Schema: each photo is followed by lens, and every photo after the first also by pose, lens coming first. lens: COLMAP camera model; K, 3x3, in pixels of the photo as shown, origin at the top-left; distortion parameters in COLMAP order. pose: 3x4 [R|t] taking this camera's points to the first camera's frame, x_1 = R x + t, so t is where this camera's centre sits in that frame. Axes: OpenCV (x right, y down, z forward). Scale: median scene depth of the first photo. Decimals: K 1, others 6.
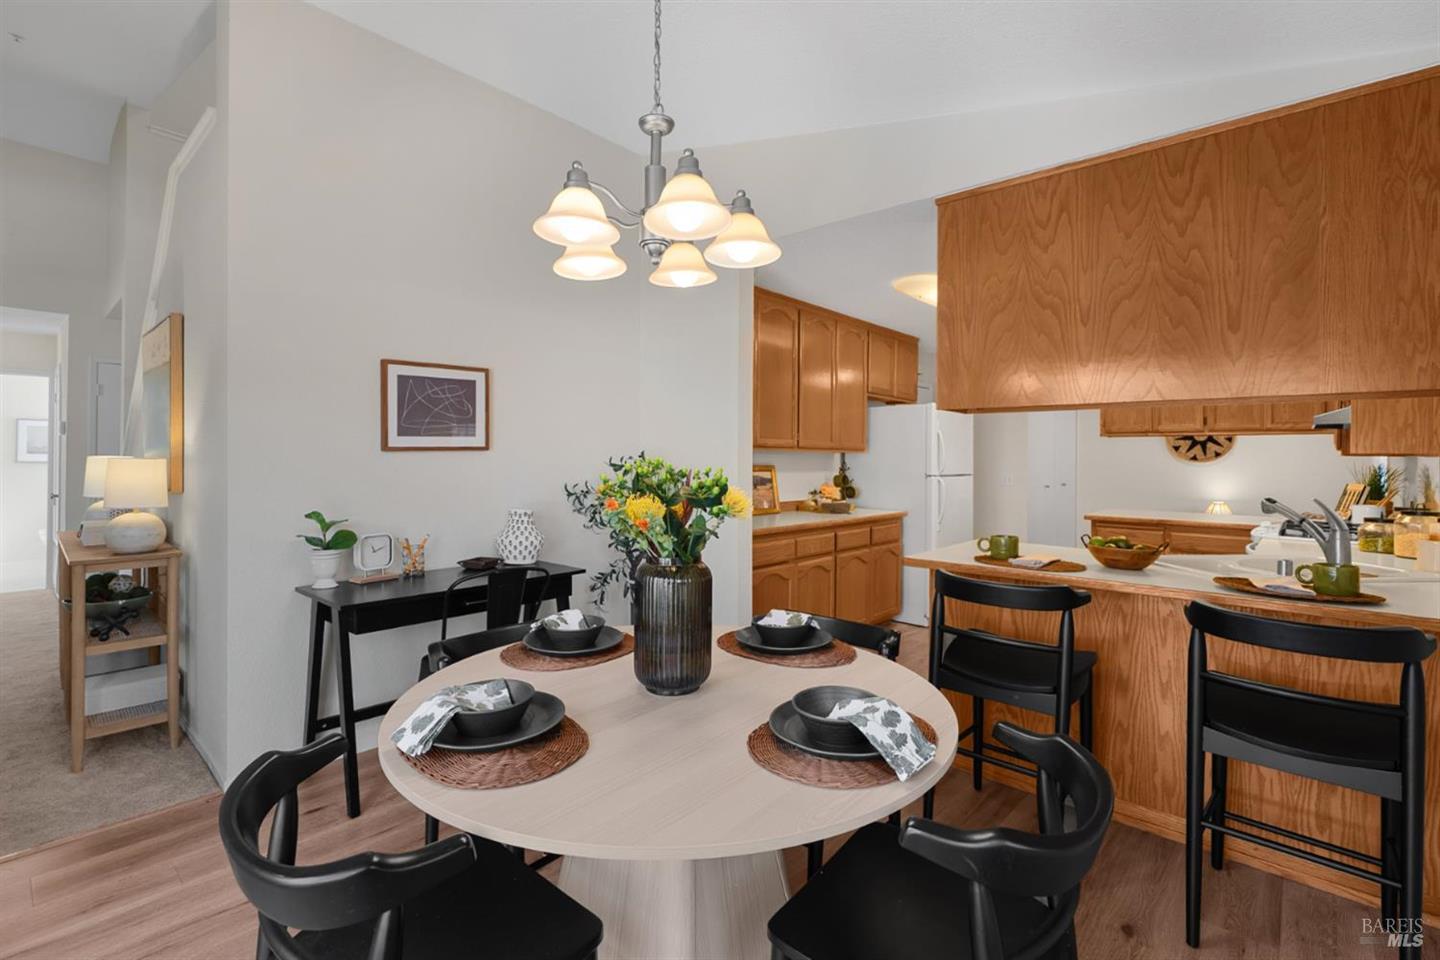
lens RADIAL K [[653.0, 0, 720.2], [0, 653.0, 471.5], [0, 0, 1]] dist [-0.003624, 0.001045]
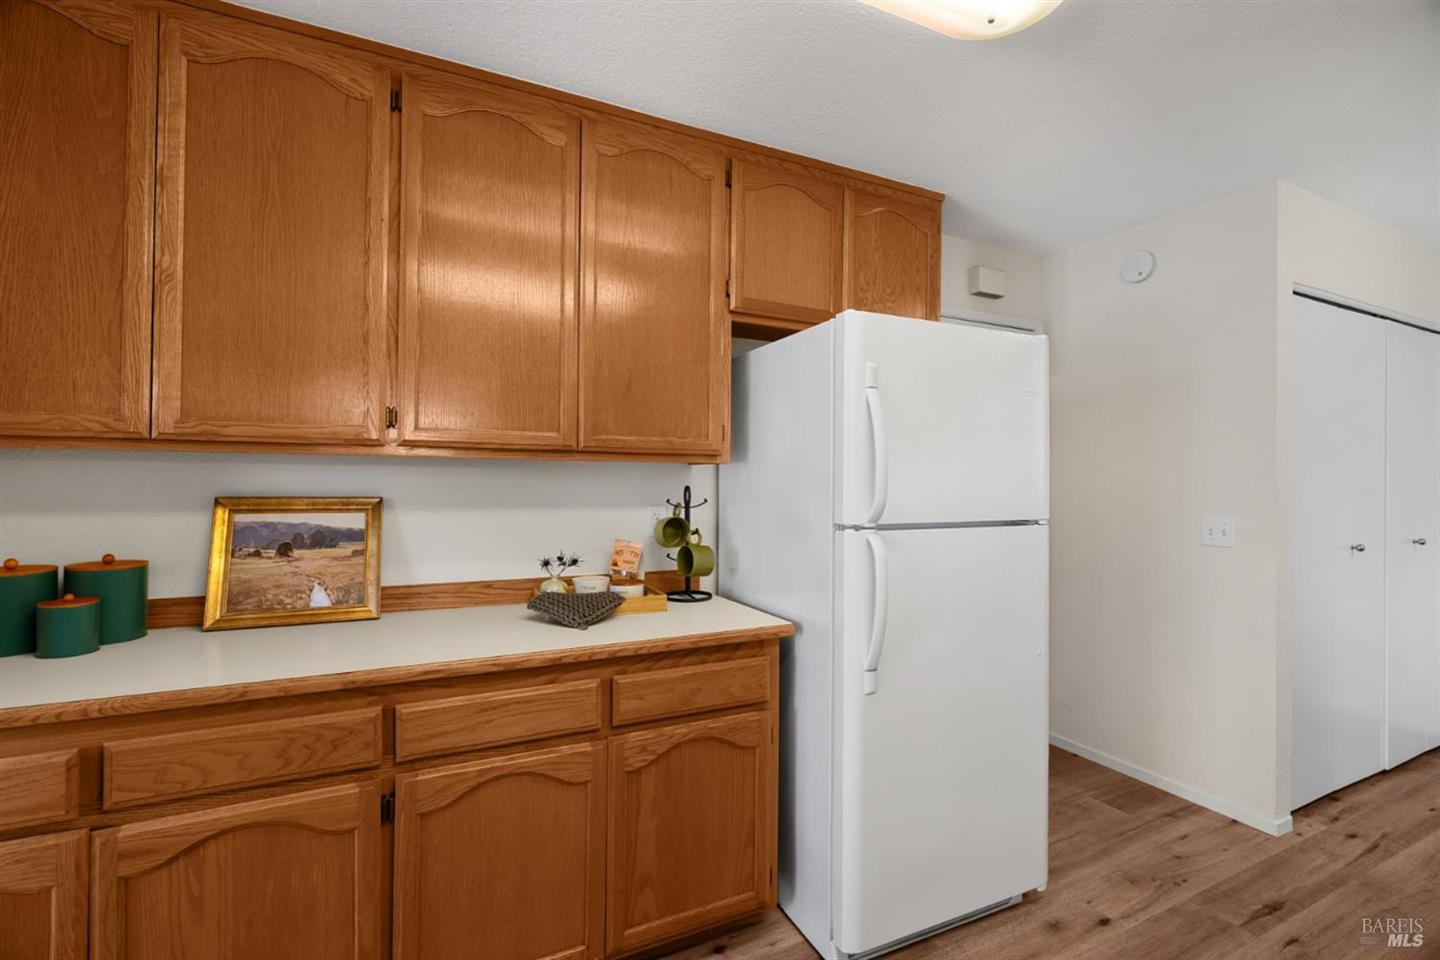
lens RADIAL K [[653.0, 0, 718.4], [0, 653.0, 477.3], [0, 0, 1]] dist [-0.003624, 0.001045]
pose [[0.919870, -0.002205, -0.392217, 0.394510], [-0.006532, 0.999759, -0.020939, -0.012902], [0.392169, 0.021823, 0.919634, 0.659362]]
